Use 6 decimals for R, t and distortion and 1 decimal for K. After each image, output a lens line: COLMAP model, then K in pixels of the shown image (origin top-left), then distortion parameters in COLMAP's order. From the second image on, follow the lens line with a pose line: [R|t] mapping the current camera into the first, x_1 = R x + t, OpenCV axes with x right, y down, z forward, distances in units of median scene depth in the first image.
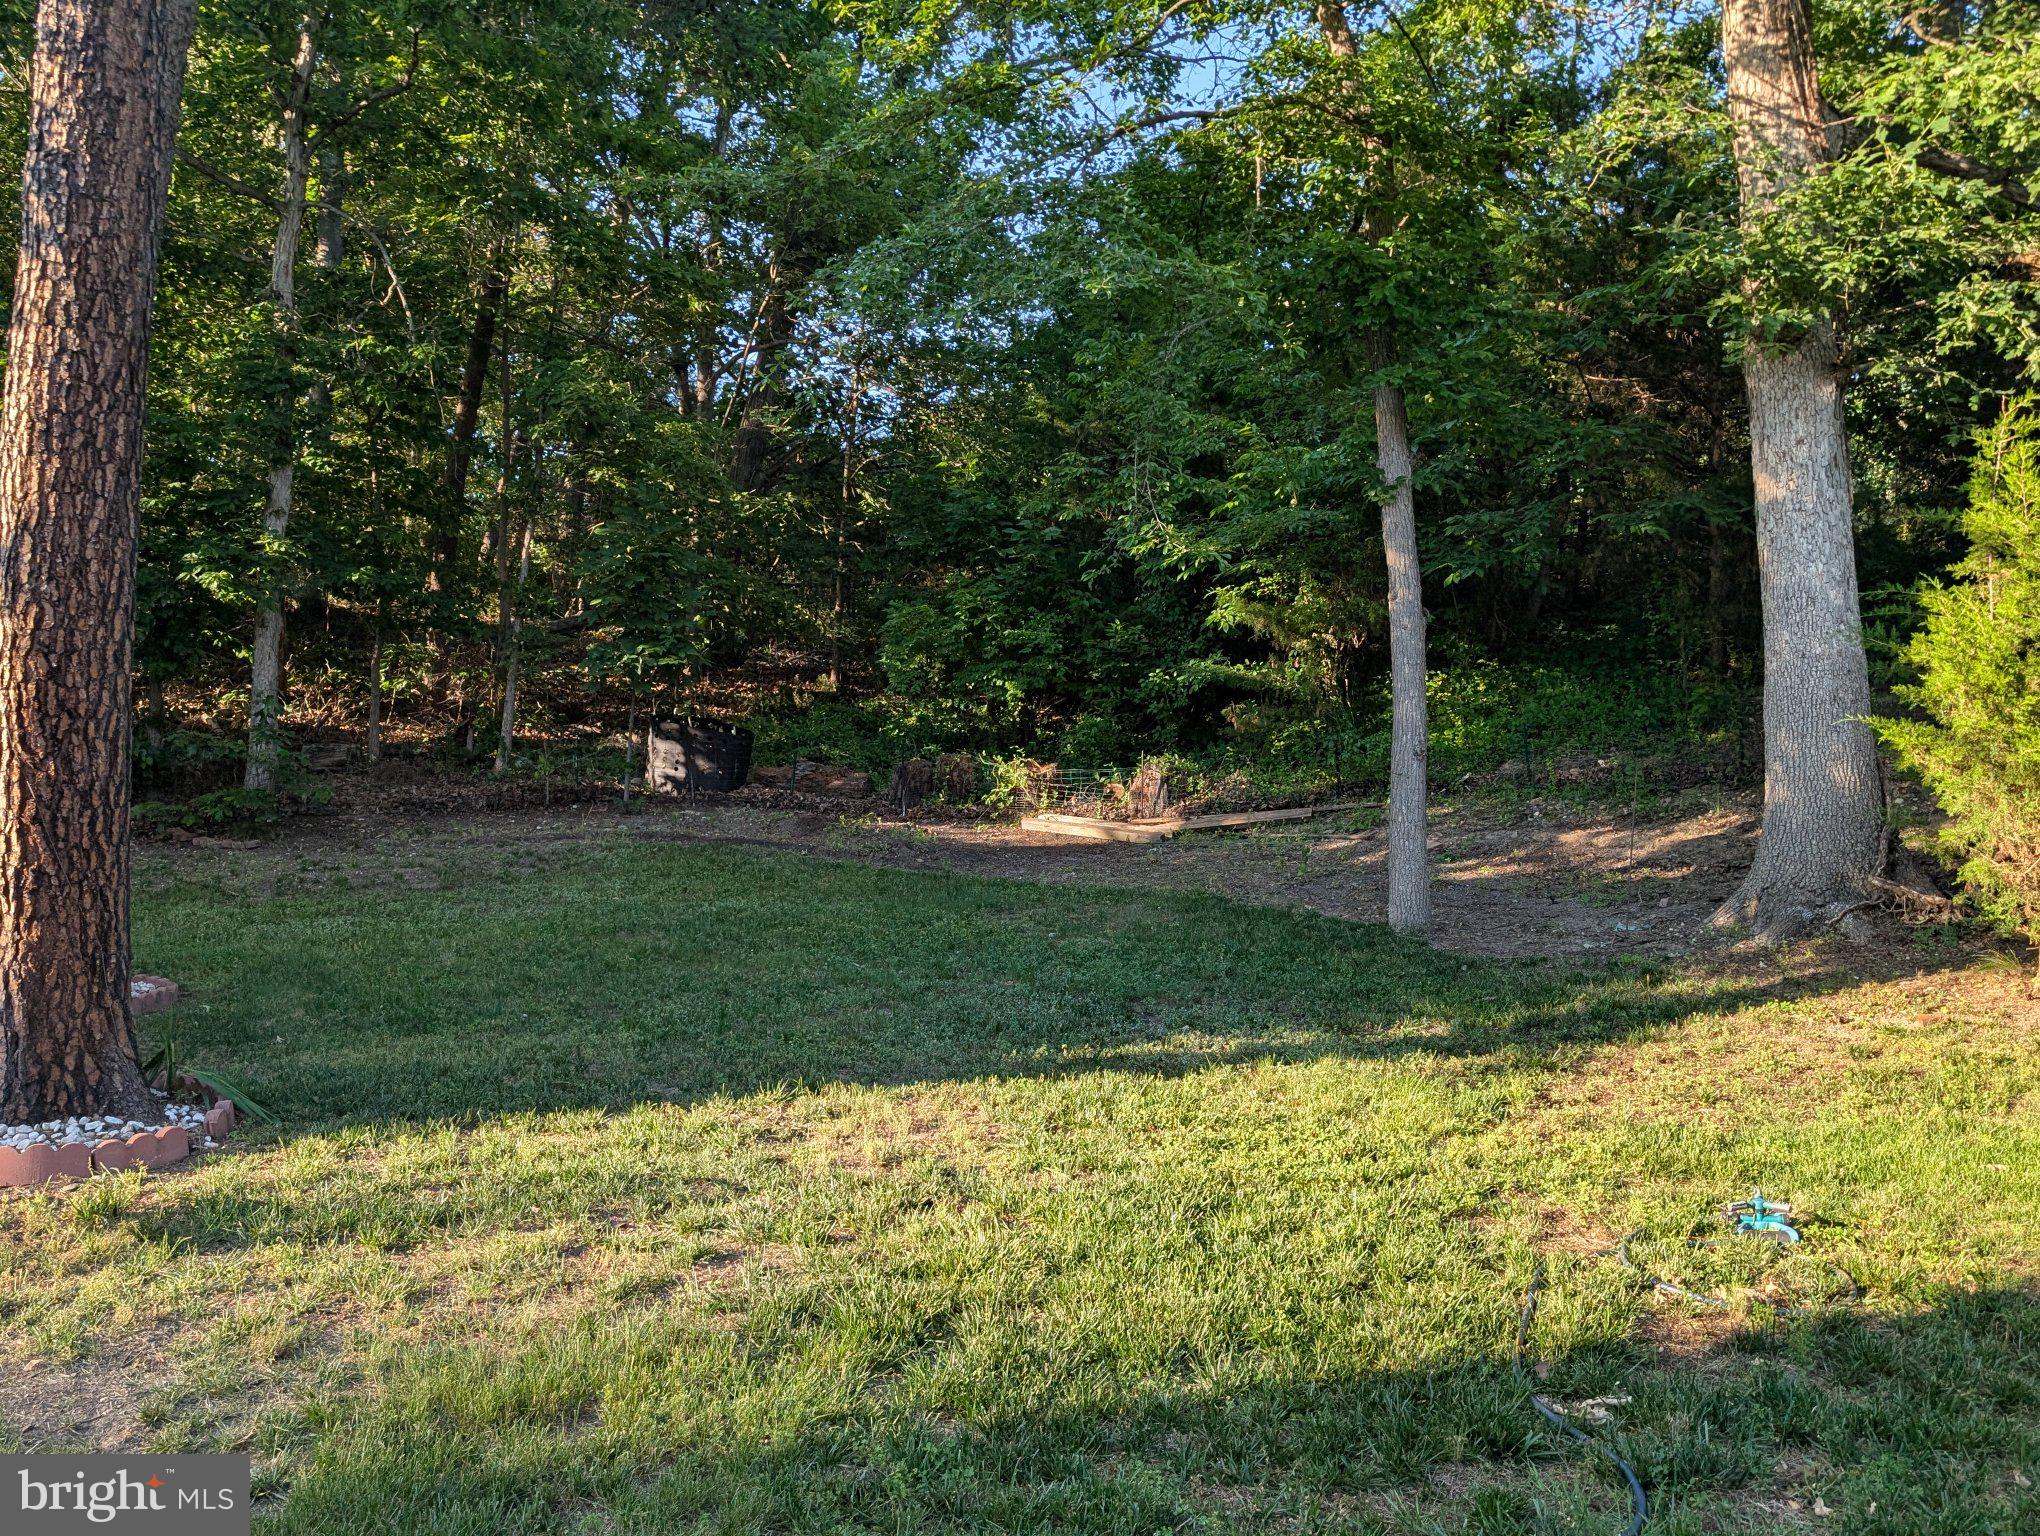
lens RADIAL K [[1715.1, 0, 997.2], [0, 1715.1, 809.7], [0, 0, 1]] dist [0.056736, -0.071847]
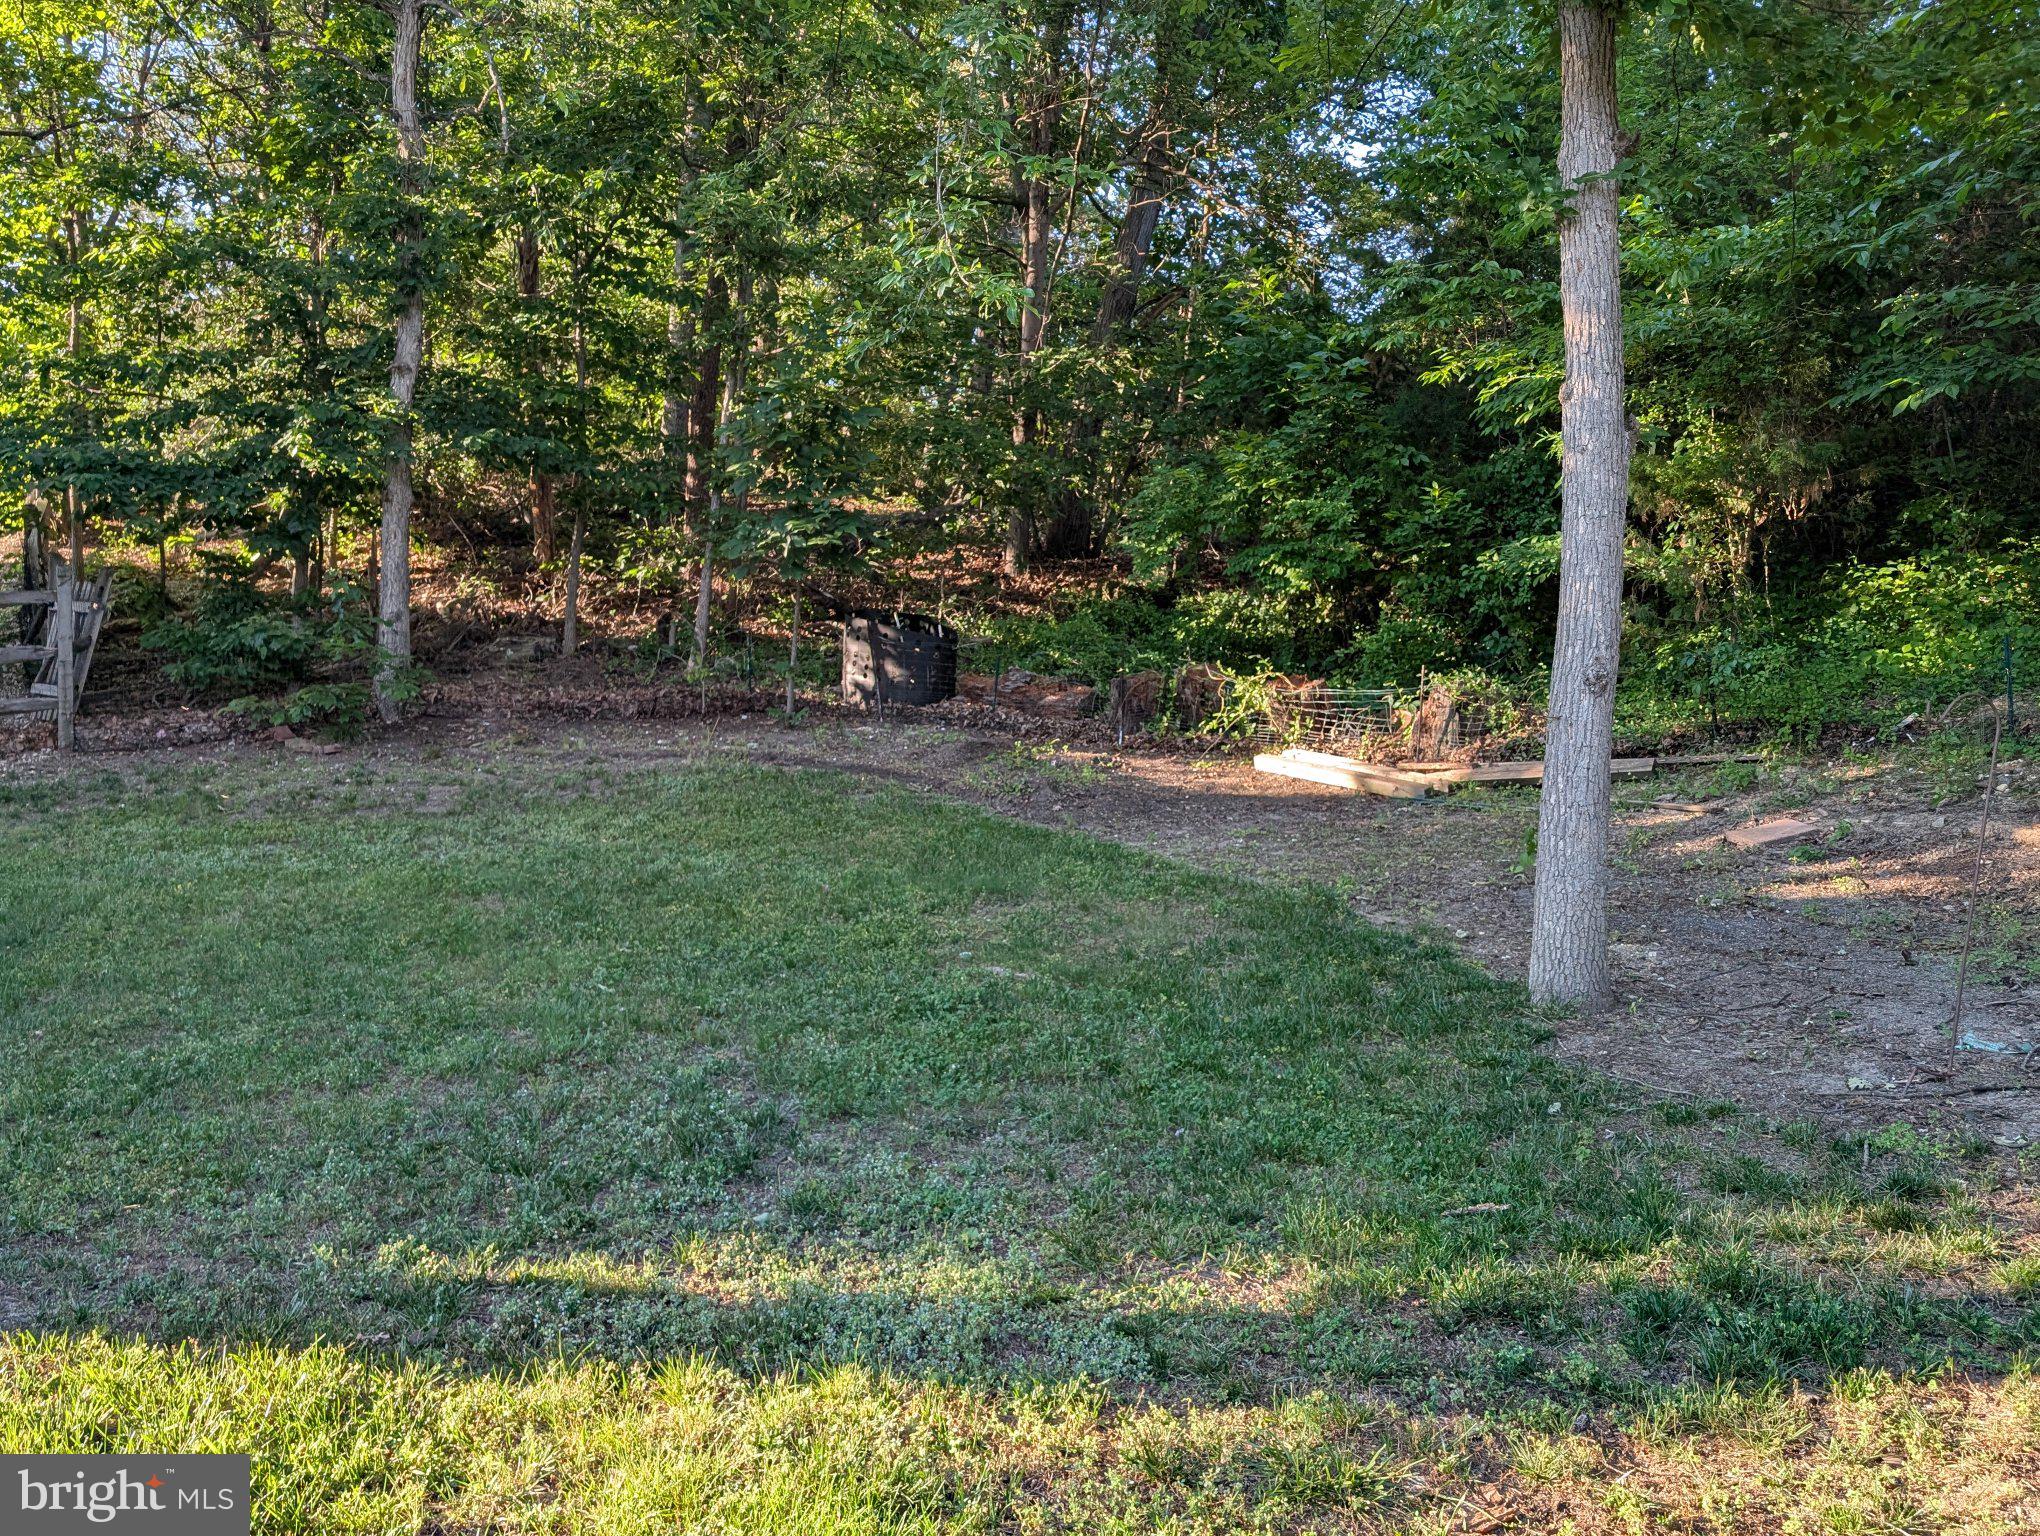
lens RADIAL K [[1715.1, 0, 1011.6], [0, 1715.1, 765.6], [0, 0, 1]] dist [0.056736, -0.071847]
pose [[0.937648, 0.042359, -0.344995, 0.171413], [-0.031746, 0.998835, 0.036357, -0.013734], [0.346133, -0.023138, 0.937900, 0.276270]]
